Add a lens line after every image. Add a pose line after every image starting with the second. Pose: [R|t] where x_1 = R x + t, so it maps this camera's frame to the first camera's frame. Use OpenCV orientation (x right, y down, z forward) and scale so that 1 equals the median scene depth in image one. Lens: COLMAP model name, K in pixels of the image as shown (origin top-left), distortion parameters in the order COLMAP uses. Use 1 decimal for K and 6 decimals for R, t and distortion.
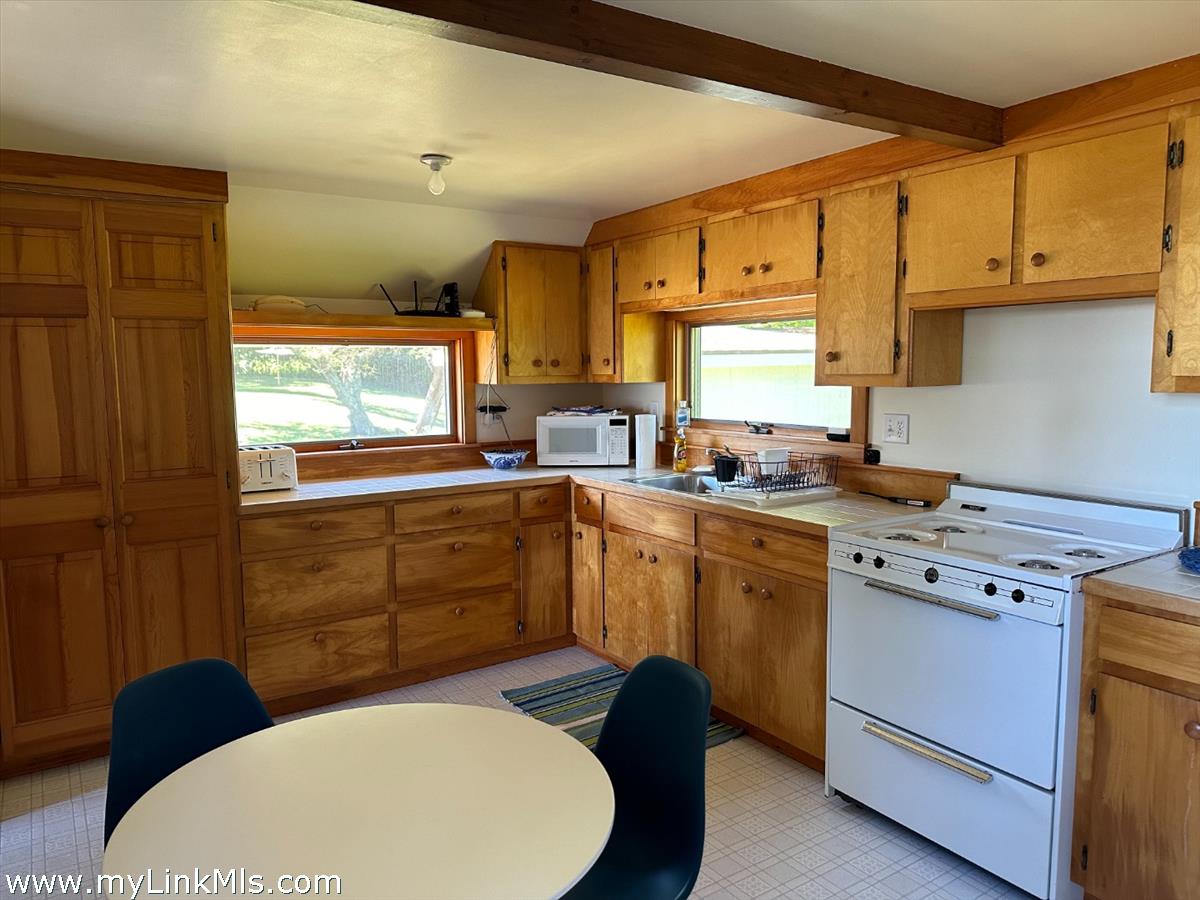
lens RADIAL K [[845.6, 0, 600.6], [0, 845.6, 464.7], [0, 0, 1]] dist [-0.013726, -0.000687]
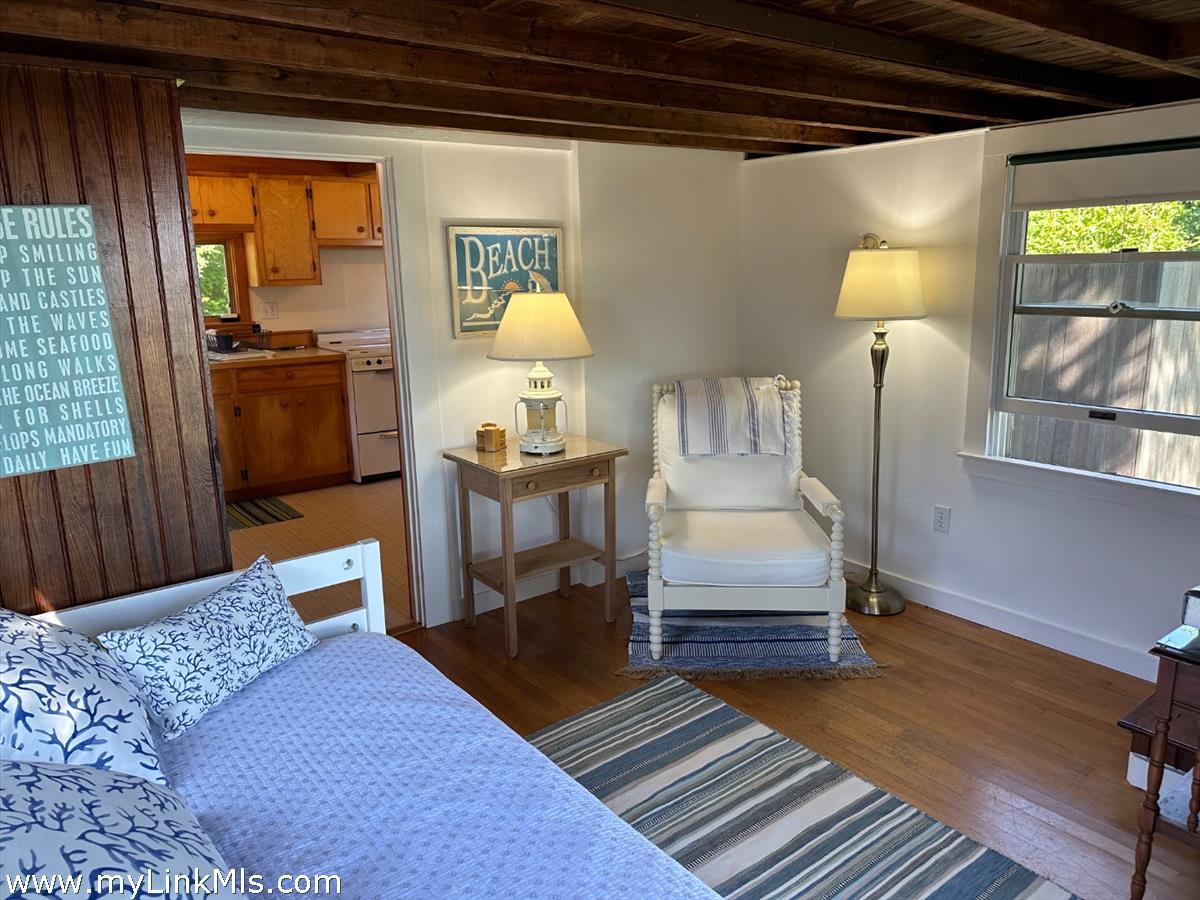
lens RADIAL K [[845.6, 0, 600.6], [0, 845.6, 464.7], [0, 0, 1]] dist [-0.013726, -0.000687]
pose [[-0.086863, -0.214764, 0.972796, -1.758774], [0.127280, 0.966091, 0.224649, -0.045707], [-0.988056, 0.143331, -0.056582, 0.513229]]
